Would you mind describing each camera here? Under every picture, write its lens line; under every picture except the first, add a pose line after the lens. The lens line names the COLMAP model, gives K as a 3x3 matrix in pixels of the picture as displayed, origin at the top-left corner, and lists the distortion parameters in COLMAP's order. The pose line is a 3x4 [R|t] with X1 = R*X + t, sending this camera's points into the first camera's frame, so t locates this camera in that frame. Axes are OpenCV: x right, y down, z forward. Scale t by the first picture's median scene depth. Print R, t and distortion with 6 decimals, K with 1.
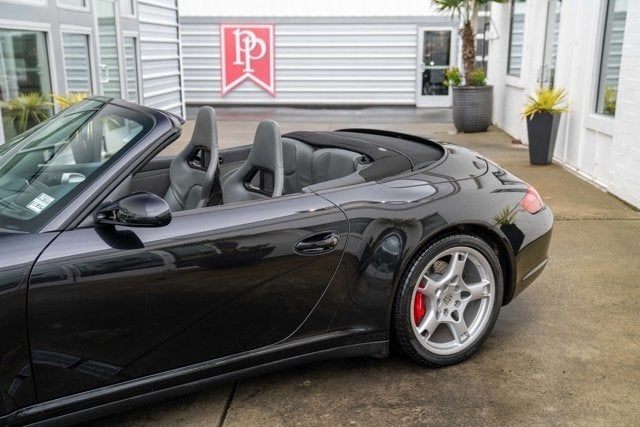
lens RADIAL K [[675.0, 0, 320.0], [0, 675.0, 213.5], [0, 0, 1]] dist [0.044732, 0.030029]
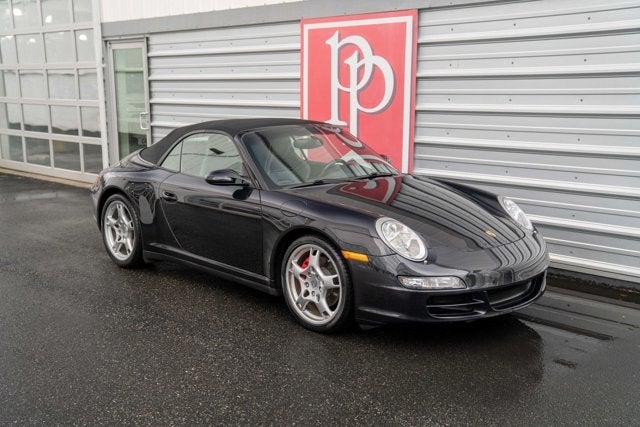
lens RADIAL K [[701.6, 0, 320.0], [0, 701.6, 213.5], [0, 0, 1]] dist [0.067691, 0.027355]
pose [[0.741185, 0.119487, -0.660581, 0.137231], [-0.149937, 0.988639, 0.010595, -0.177040], [0.654342, 0.091193, 0.750680, 0.715049]]
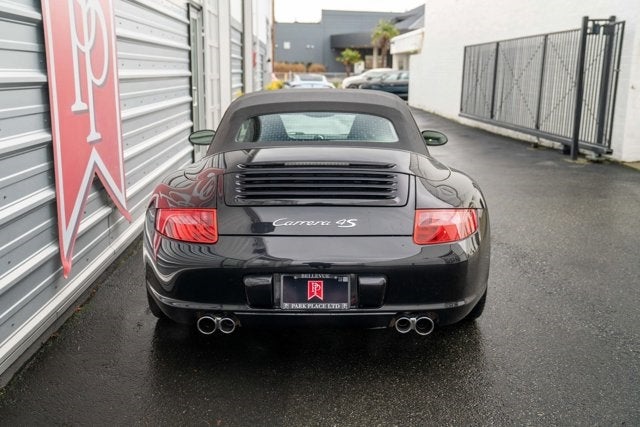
lens RADIAL K [[732.1, 0, 320.0], [0, 732.1, 213.5], [0, 0, 1]] dist [0.088599, 0.048055]
pose [[-0.053366, -0.191081, 0.980123, -0.364088], [0.219764, 0.955209, 0.198190, -0.221531], [-0.974092, 0.225972, -0.008983, 0.944195]]
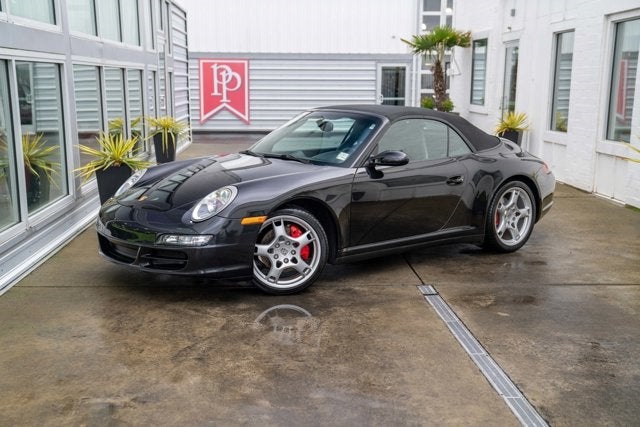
lens RADIAL K [[681.7, 0, 320.0], [0, 681.7, 213.5], [0, 0, 1]] dist [0.061524, 0.025590]
pose [[0.994561, -0.014718, 0.103114, -0.070341], [0.019603, 0.998725, -0.046515, 0.026148], [-0.102298, 0.048283, 0.993581, -0.110826]]
